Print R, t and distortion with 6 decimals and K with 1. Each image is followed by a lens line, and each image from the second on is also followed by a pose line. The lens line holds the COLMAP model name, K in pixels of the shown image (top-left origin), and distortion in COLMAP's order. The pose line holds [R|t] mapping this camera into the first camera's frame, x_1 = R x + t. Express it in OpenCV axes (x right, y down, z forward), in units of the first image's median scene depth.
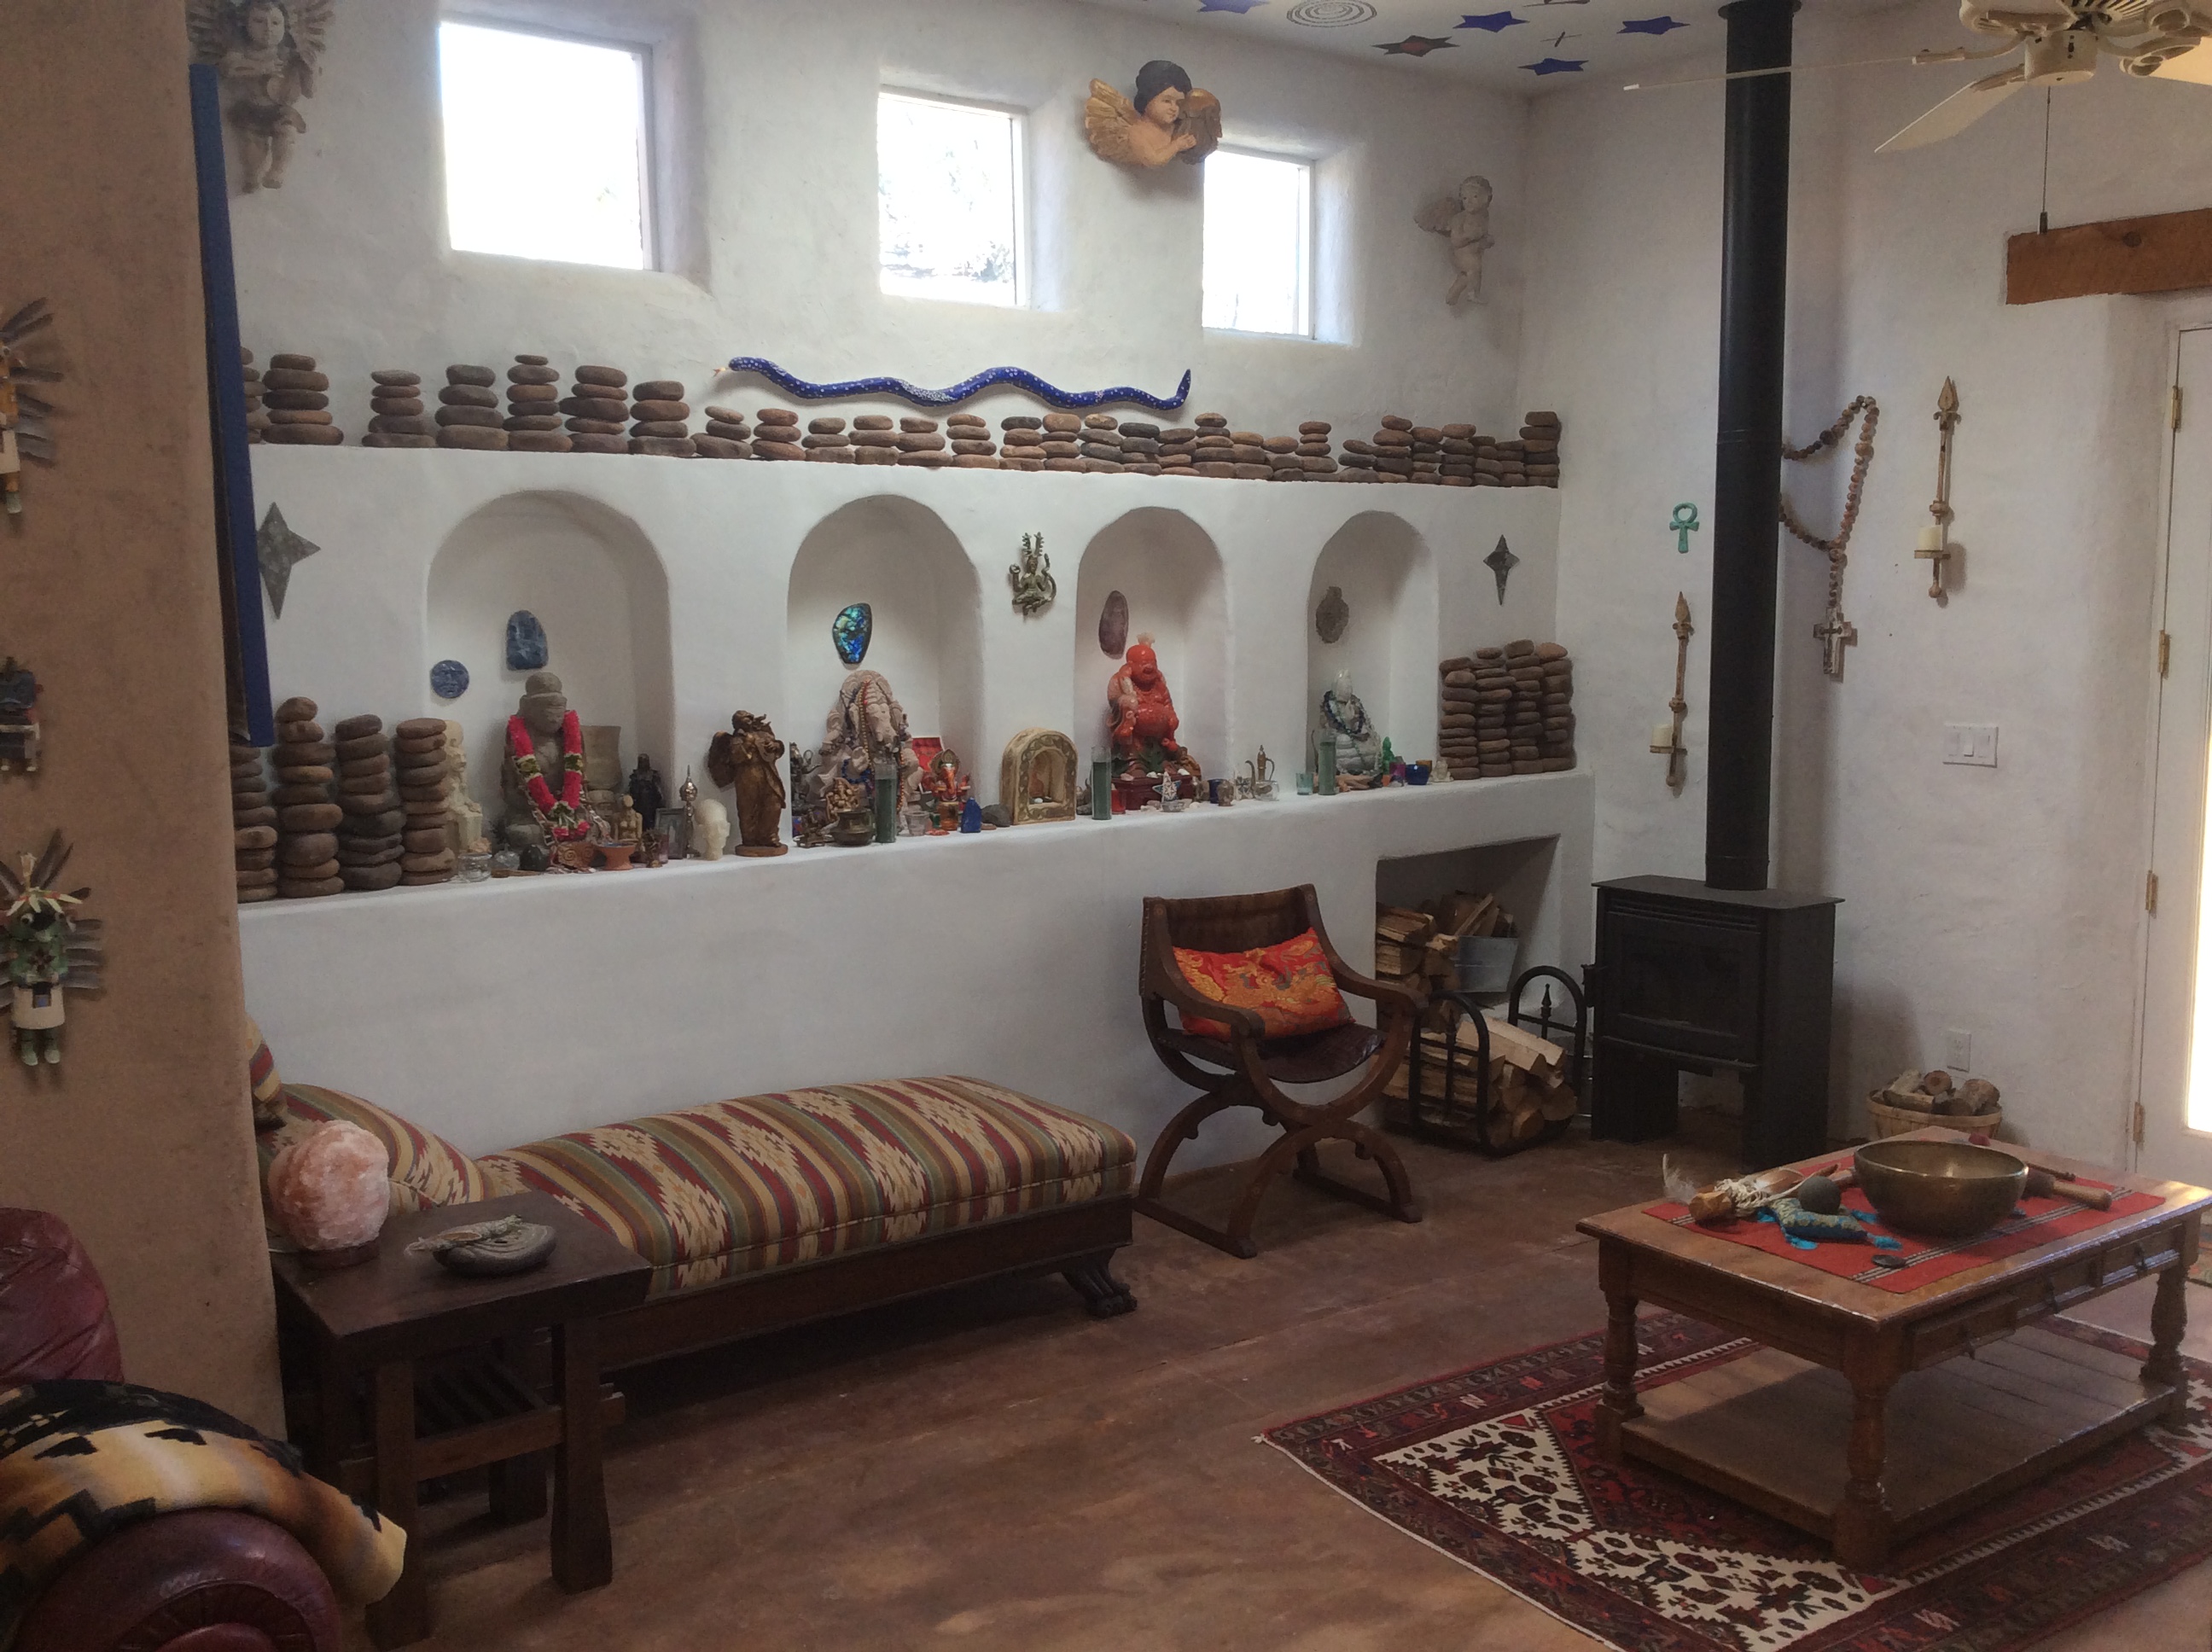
lens RADIAL K [[1992.9, 0, 1106.0], [0, 1992.9, 826.0], [0, 0, 1]] dist [0.115818, -0.236012]
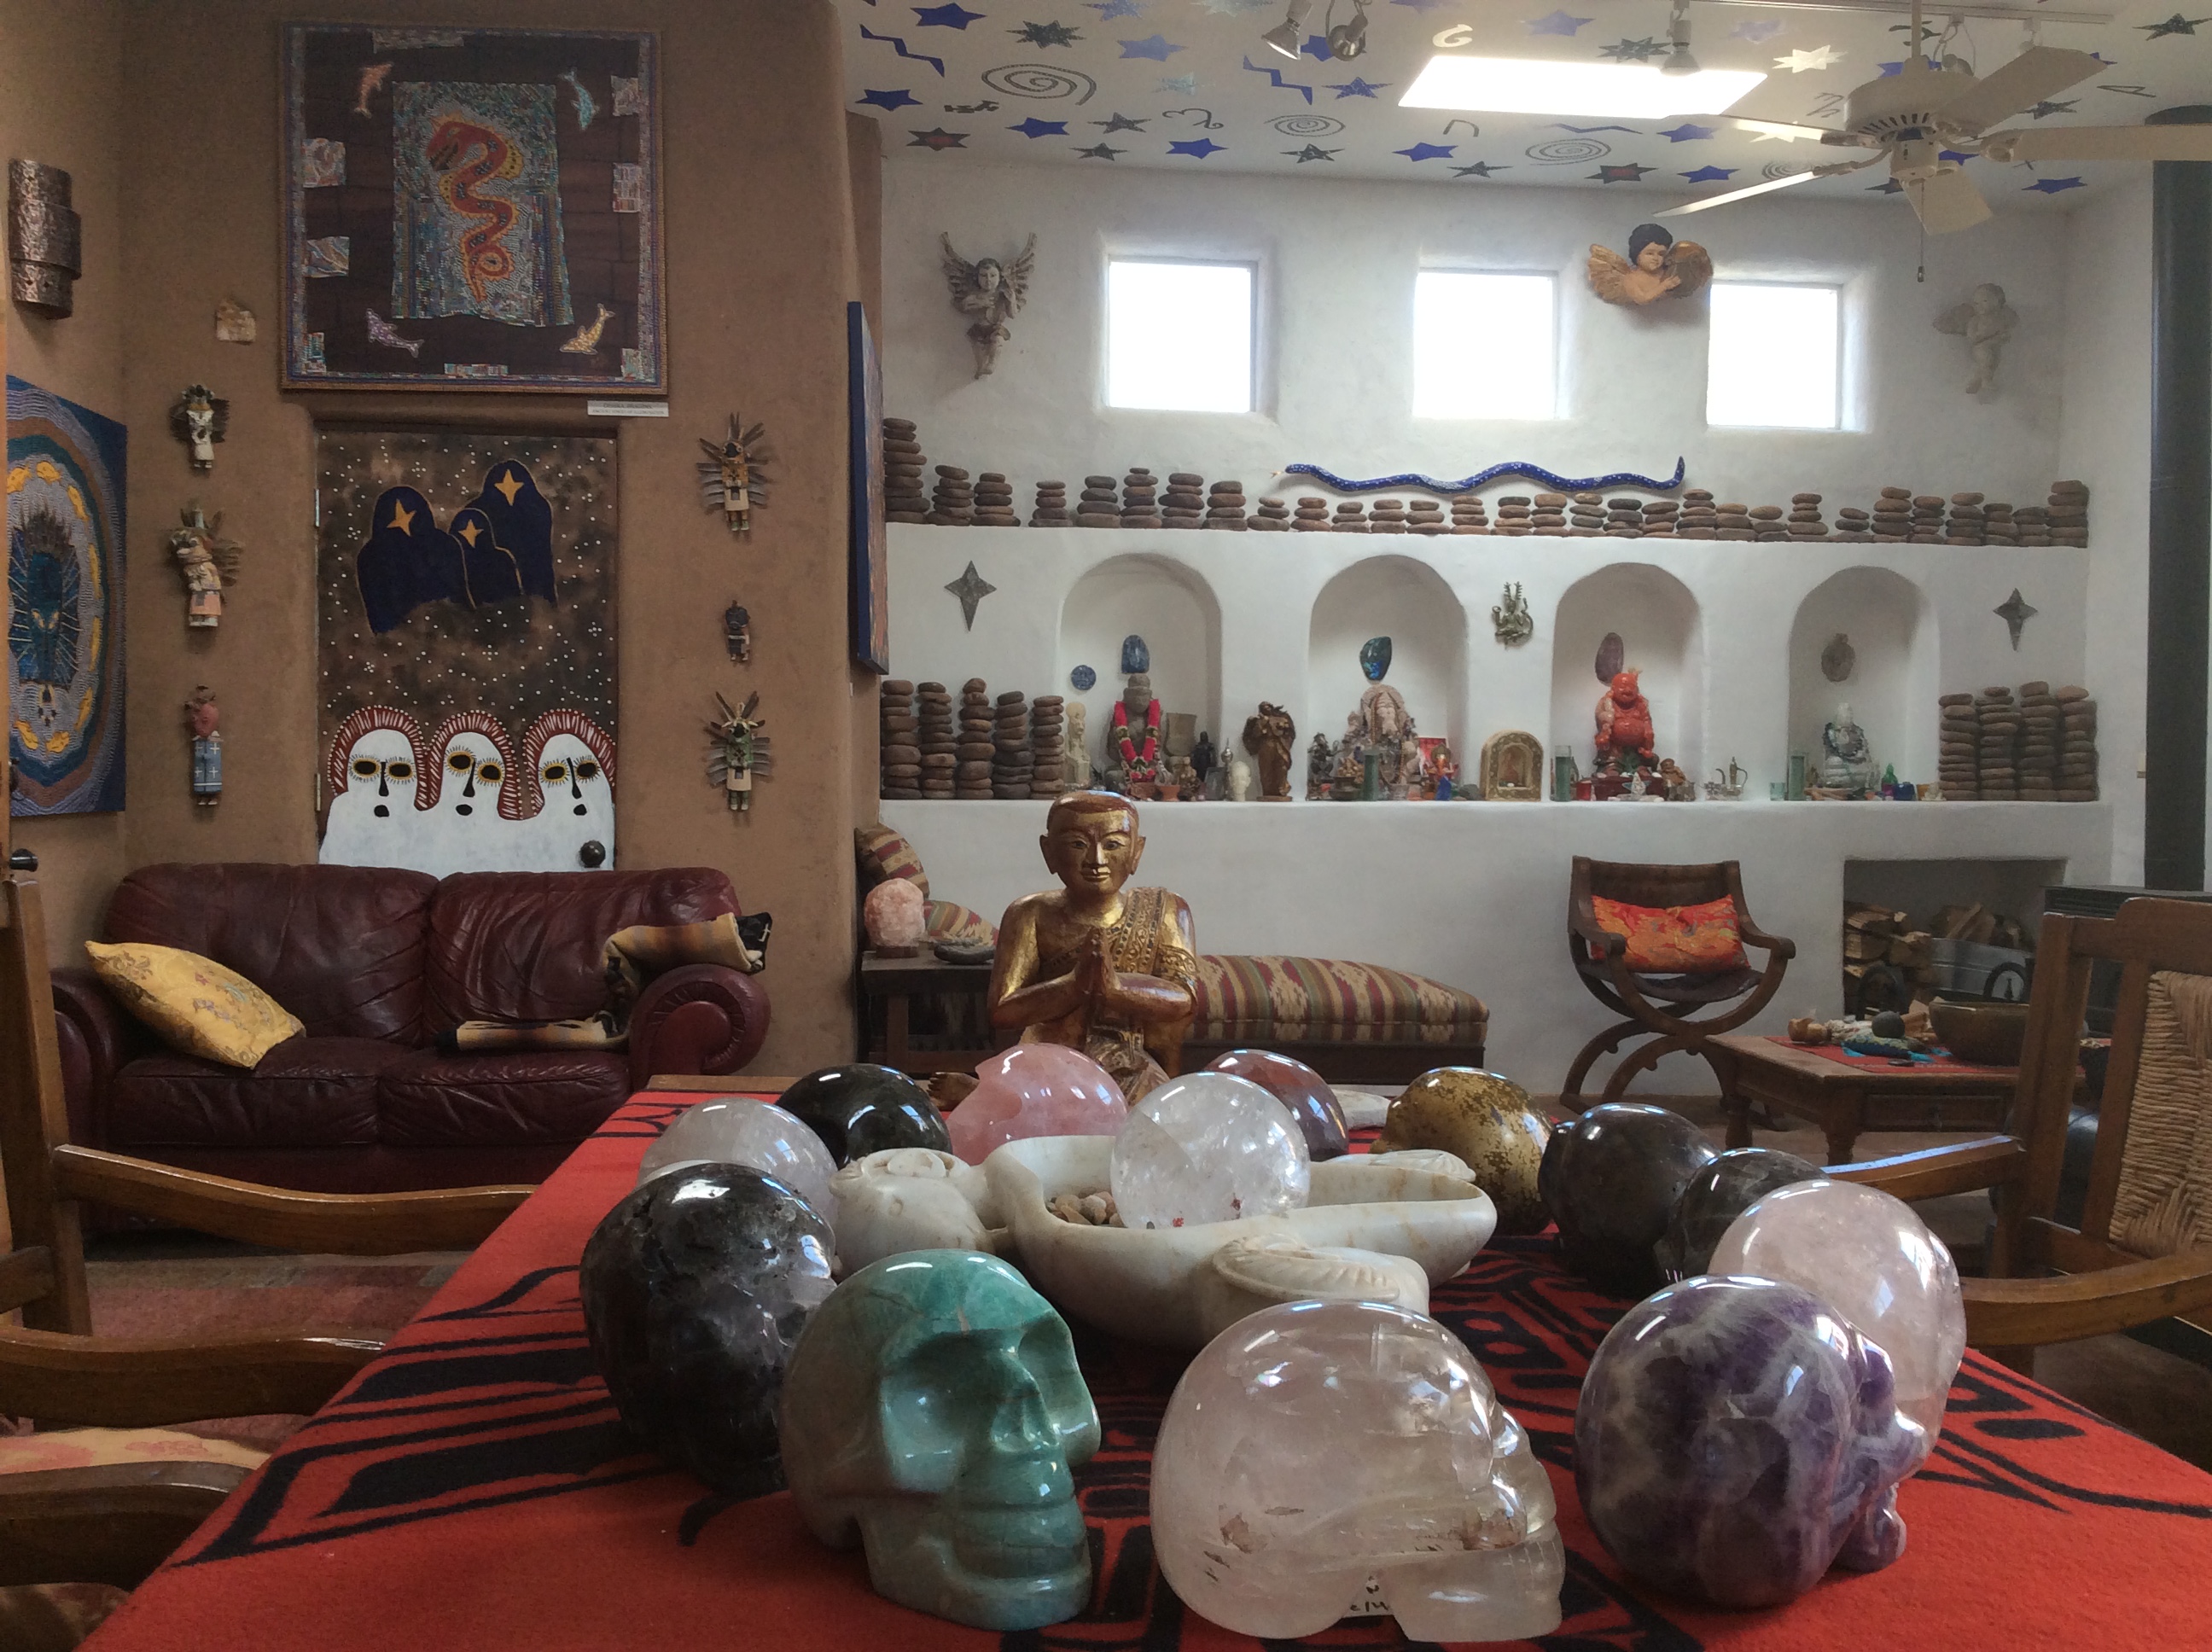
lens RADIAL K [[1992.9, 0, 1106.0], [0, 1992.9, 826.0], [0, 0, 1]] dist [0.115818, -0.236012]
pose [[0.863622, 0.025515, -0.503494, 0.409102], [-0.074176, 0.994280, -0.076844, 0.138276], [0.498653, 0.103711, 0.860575, -0.264318]]
